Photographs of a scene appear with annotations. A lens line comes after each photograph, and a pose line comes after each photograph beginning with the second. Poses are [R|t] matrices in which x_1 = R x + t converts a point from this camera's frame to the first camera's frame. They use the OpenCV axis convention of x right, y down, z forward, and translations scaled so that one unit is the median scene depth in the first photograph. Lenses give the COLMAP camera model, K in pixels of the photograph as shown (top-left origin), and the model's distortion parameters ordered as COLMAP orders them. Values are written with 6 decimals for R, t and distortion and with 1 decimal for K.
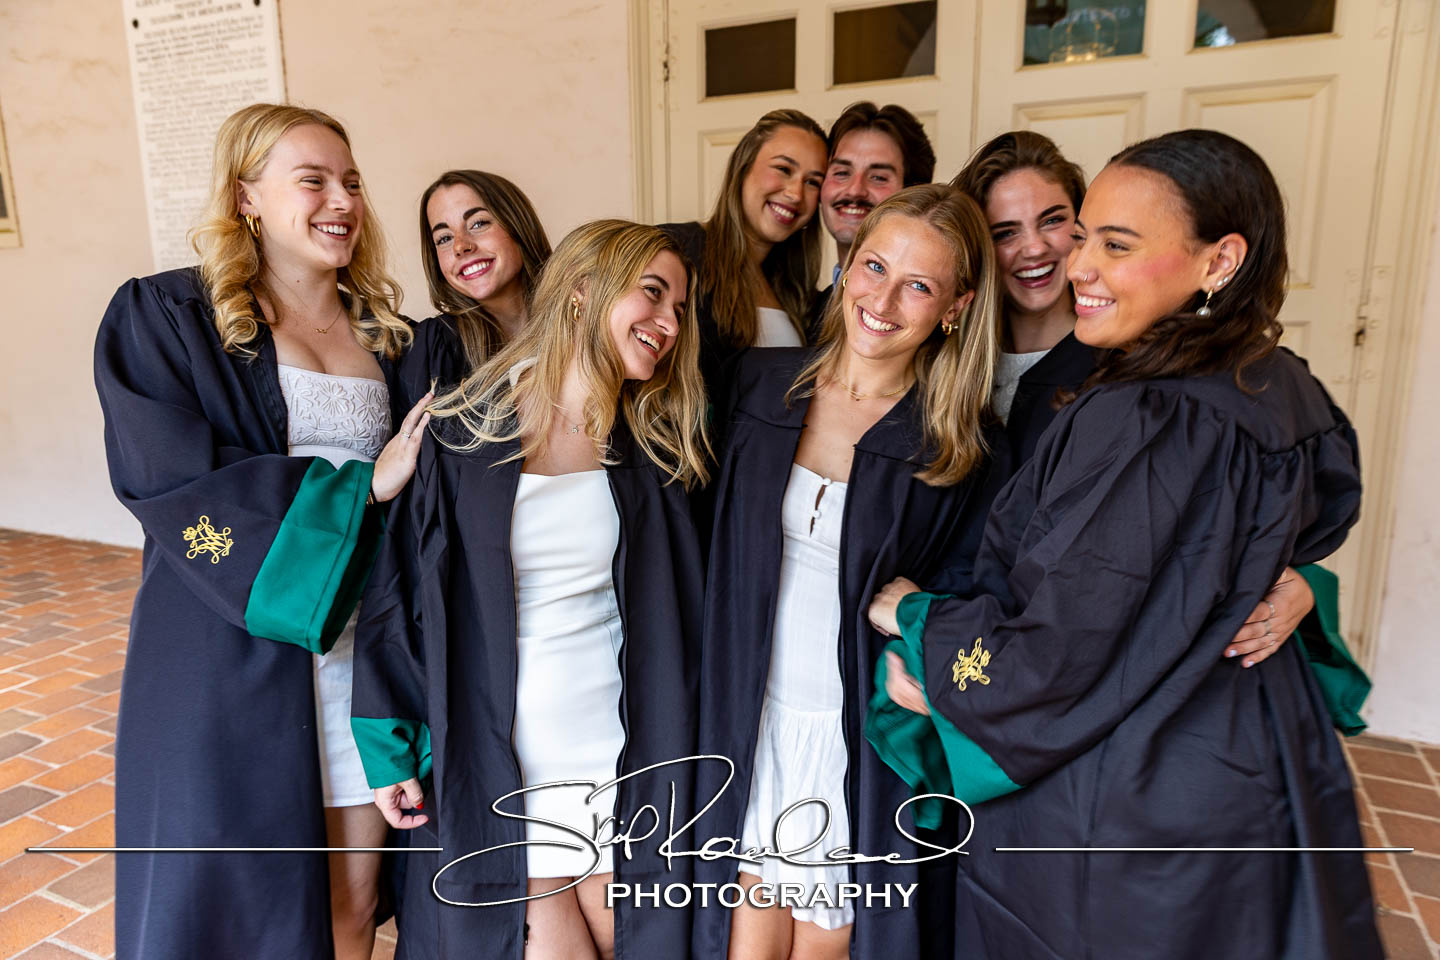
lens RADIAL K [[943.5, 0, 723.4], [0, 943.5, 472.7], [0, 0, 1]] dist [-0.012880, 0.018703]
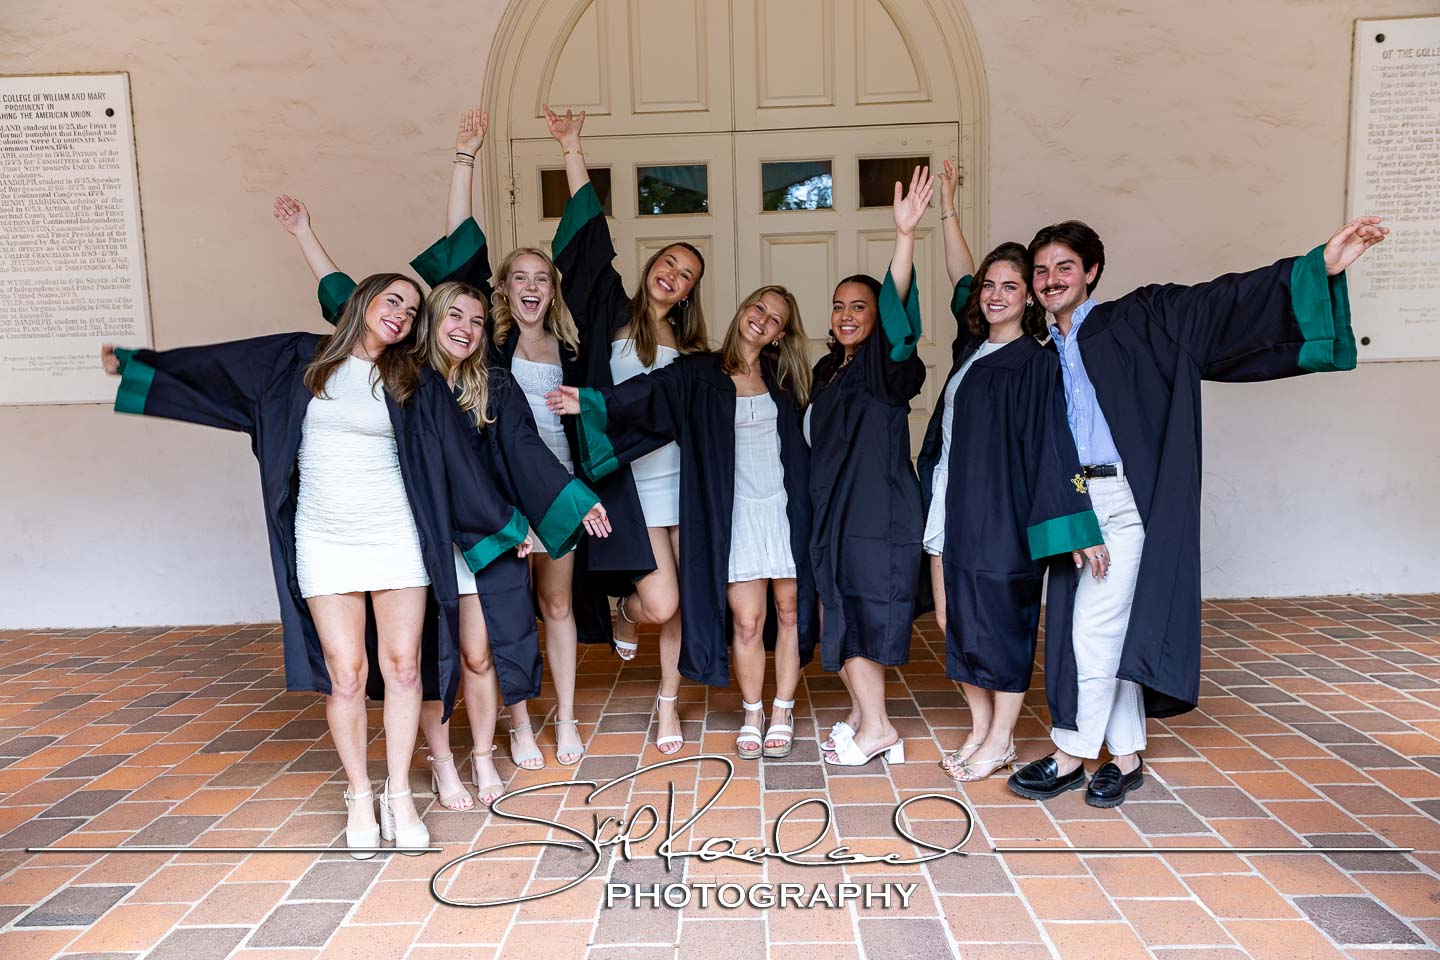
lens RADIAL K [[943.5, 0, 720.8], [0, 943.5, 474.4], [0, 0, 1]] dist [-0.012880, 0.018703]
pose [[0.919416, -0.054811, 0.389448, -0.279535], [0.094341, 0.992066, -0.083099, 0.095723], [-0.381803, 0.113143, 0.917292, -0.271289]]
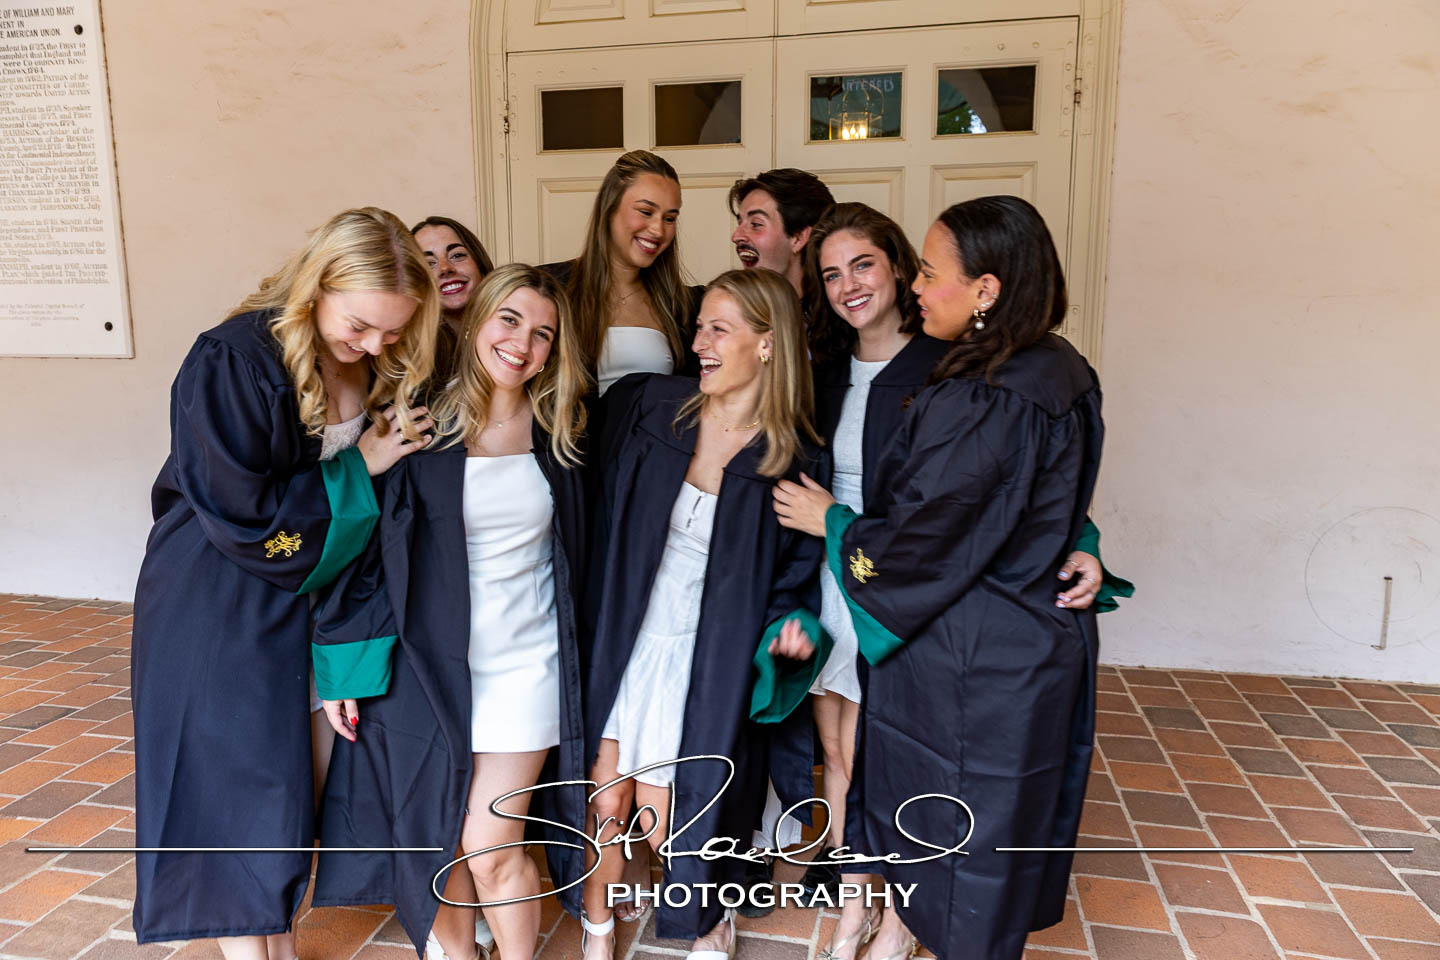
lens RADIAL K [[943.5, 0, 728.3], [0, 943.5, 476.4], [0, 0, 1]] dist [-0.012880, 0.018703]
pose [[0.974491, -0.025119, 0.223015, -0.053322], [0.033157, 0.998926, -0.032370, 0.033263], [-0.221963, 0.038939, 0.974277, -0.119389]]
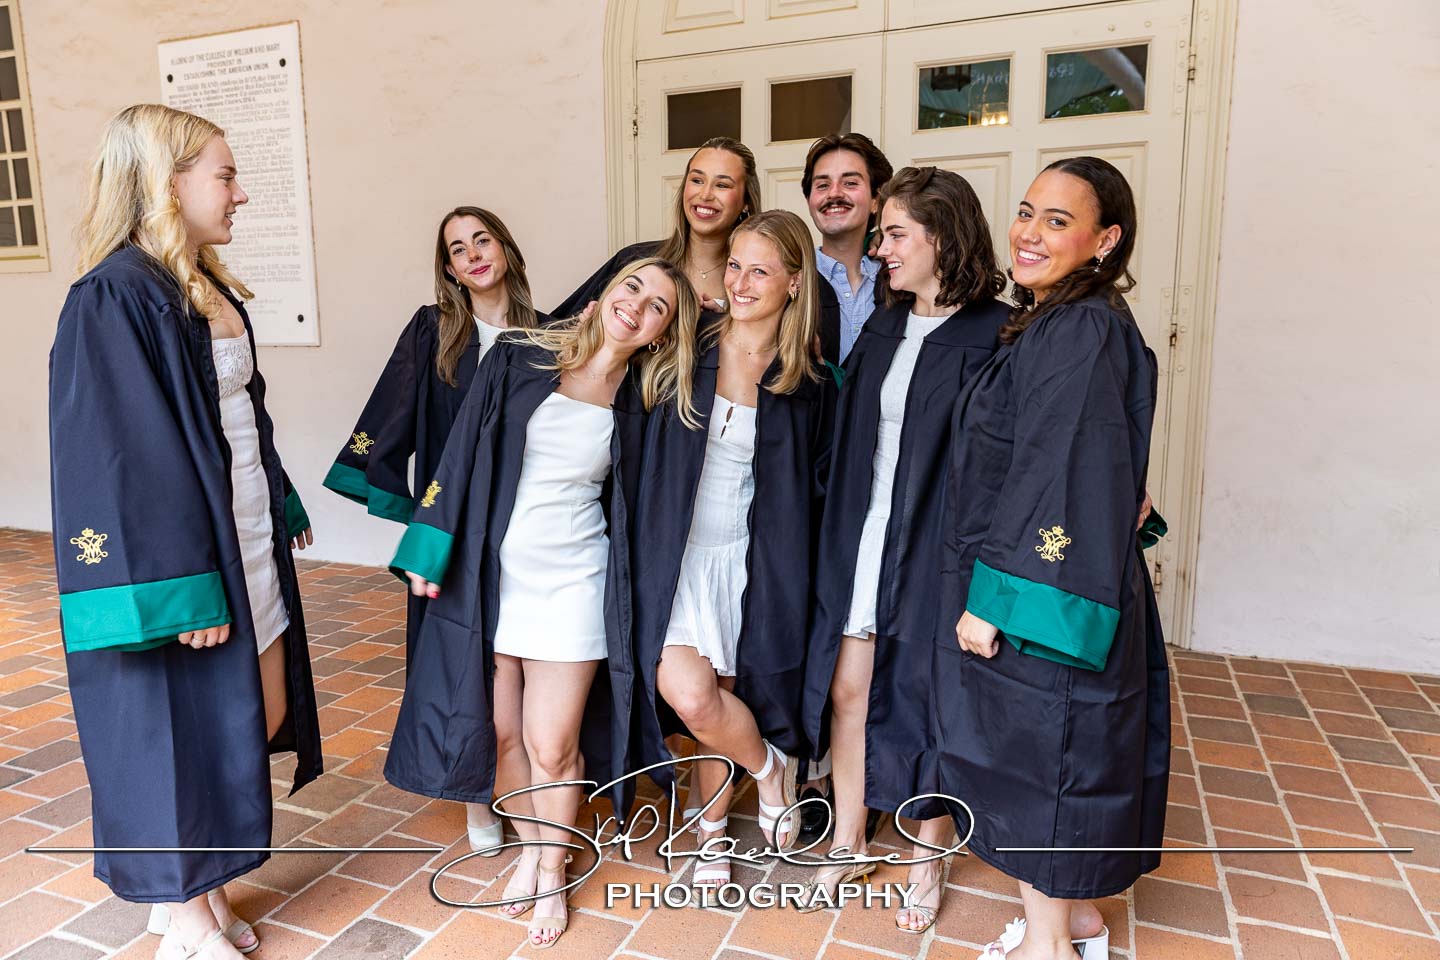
lens RADIAL K [[943.5, 0, 725.0], [0, 943.5, 481.8], [0, 0, 1]] dist [-0.012880, 0.018703]
pose [[0.998619, -0.003408, 0.052419, -0.008516], [0.005282, 0.999350, -0.035664, 0.064800], [-0.052264, 0.035892, 0.997988, -0.176633]]
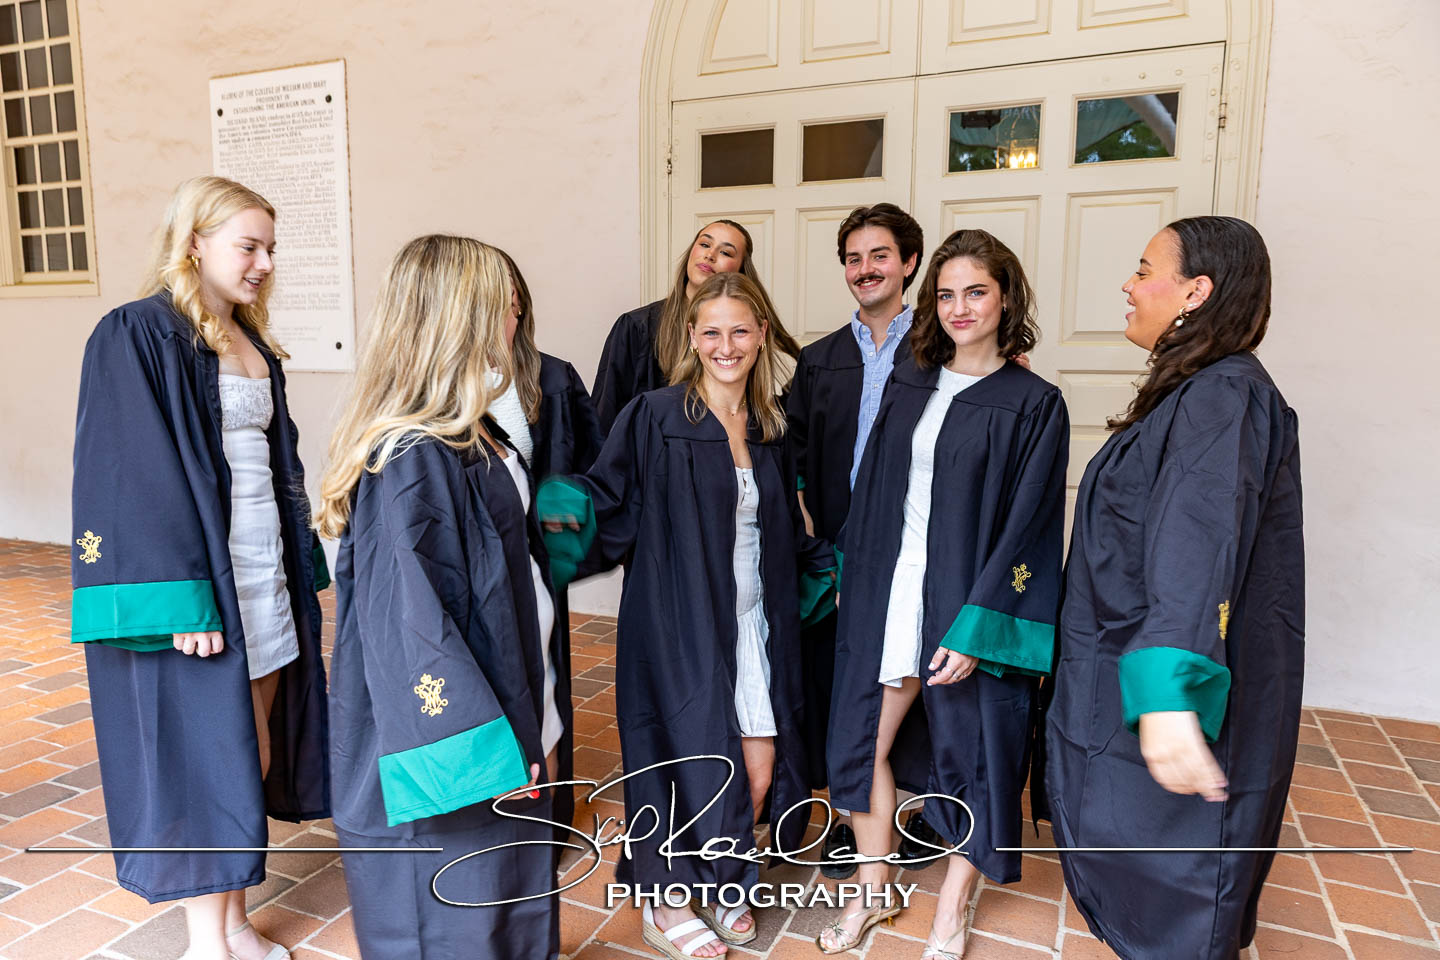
lens RADIAL K [[943.5, 0, 719.7], [0, 943.5, 483.4], [0, 0, 1]] dist [-0.012880, 0.018703]
pose [[0.999533, 0.015758, 0.026175, -0.016936], [-0.014255, 0.998292, -0.056663, 0.053074], [-0.027023, 0.056263, 0.998050, -0.188907]]
